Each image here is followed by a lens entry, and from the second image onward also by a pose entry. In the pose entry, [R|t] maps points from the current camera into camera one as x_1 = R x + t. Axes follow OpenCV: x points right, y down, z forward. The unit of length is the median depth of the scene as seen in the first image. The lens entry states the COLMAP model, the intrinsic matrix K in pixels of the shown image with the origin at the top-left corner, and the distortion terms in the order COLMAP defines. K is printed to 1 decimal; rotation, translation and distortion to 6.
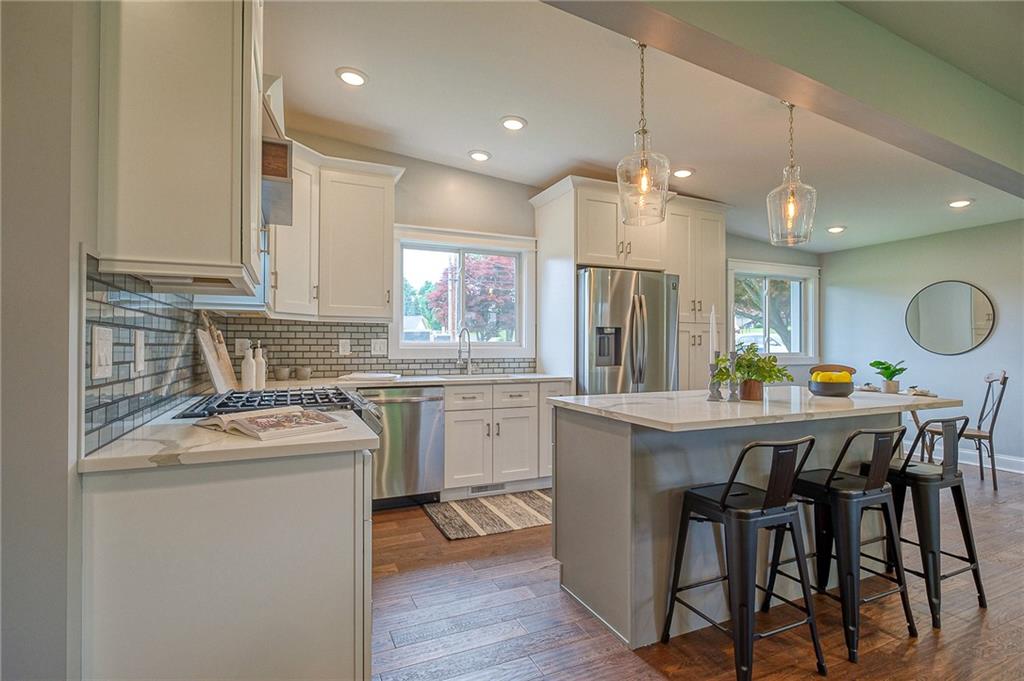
lens RADIAL K [[502.6, 0, 515.9], [0, 502.6, 339.0], [0, 0, 1]] dist [-0.003641, -0.000174]
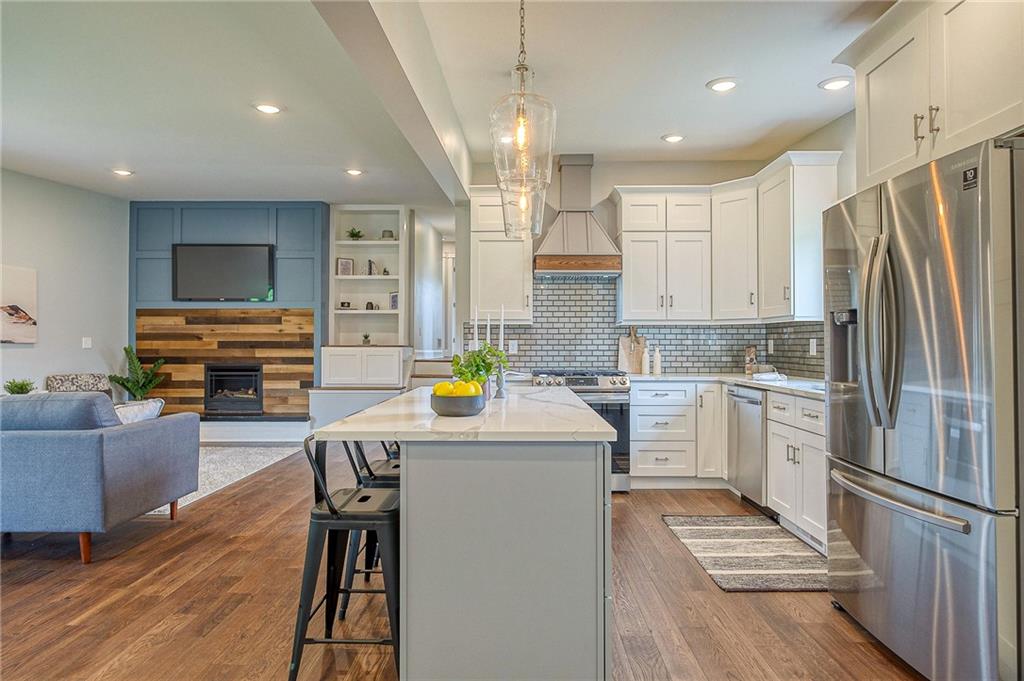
lens RADIAL K [[554.4, 0, 511.4], [0, 554.4, 336.6], [0, 0, 1]] dist [-0.005766, 0.000550]
pose [[-0.421128, -0.011824, -0.906924, 1.335272], [0.010911, 0.999777, -0.018101, 0.015734], [0.906936, -0.017518, -0.420905, 1.426740]]
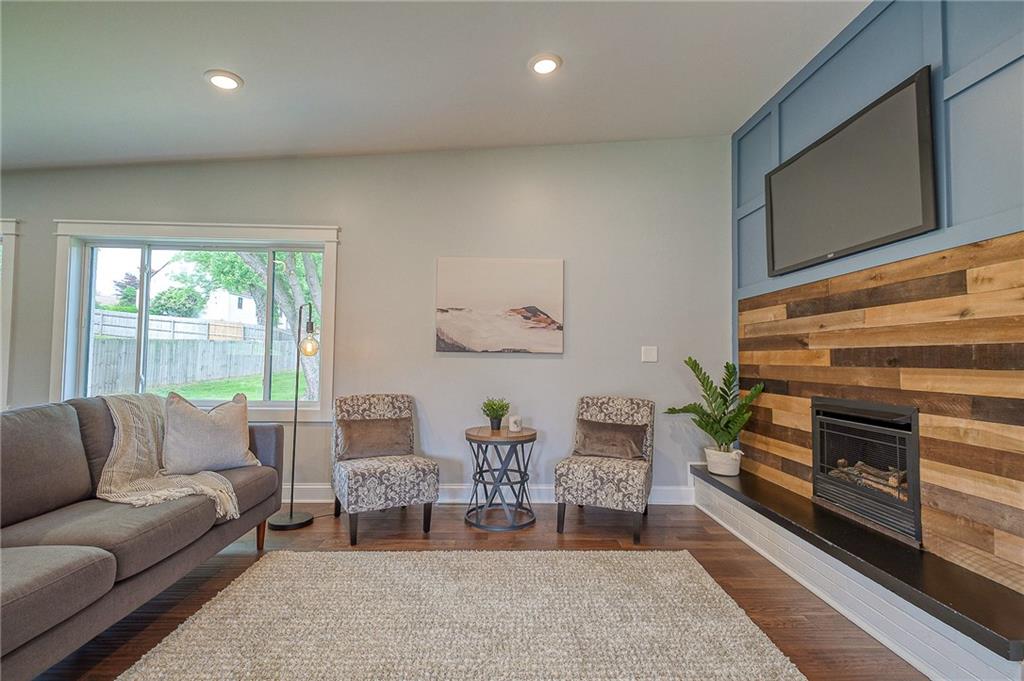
lens RADIAL K [[485.7, 0, 510.0], [0, 485.7, 340.5], [0, 0, 1]] dist [0.001161, -0.000040]
pose [[-0.922356, 0.002857, 0.386329, -0.275705], [-0.017660, 0.998616, -0.049548, 0.019245], [-0.385936, -0.052524, -0.921029, 0.251310]]
